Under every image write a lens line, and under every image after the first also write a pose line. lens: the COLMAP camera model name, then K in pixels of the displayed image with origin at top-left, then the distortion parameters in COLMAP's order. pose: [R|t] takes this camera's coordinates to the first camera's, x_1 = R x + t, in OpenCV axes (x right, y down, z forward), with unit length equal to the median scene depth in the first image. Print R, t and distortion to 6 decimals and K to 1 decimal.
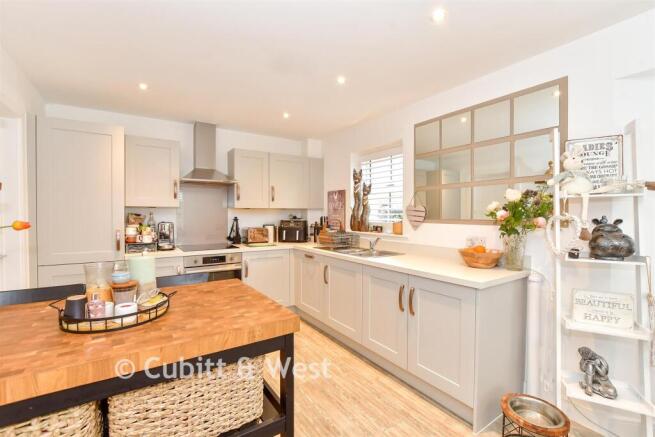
lens RADIAL K [[287.7, 0, 327.5], [0, 287.7, 218.5], [0, 0, 1]] dist [-0.001499, -0.000299]
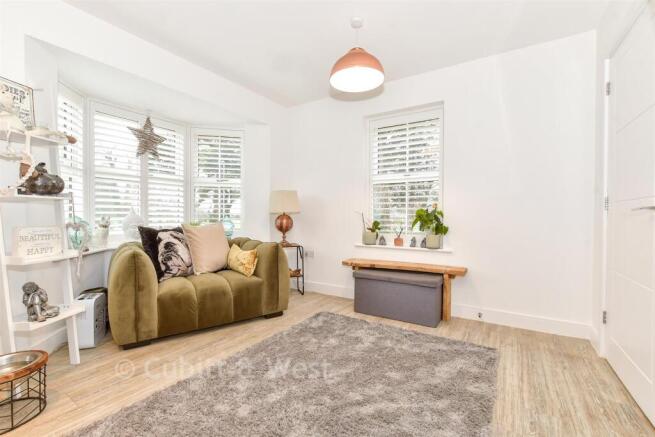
lens RADIAL K [[287.7, 0, 327.5], [0, 287.7, 218.5], [0, 0, 1]] dist [-0.001499, -0.000299]
pose [[-0.399943, 0.000224, 0.916540, -0.462436], [0.006017, 0.999979, 0.002381, 0.223080], [-0.916520, 0.006467, -0.399936, 0.428890]]
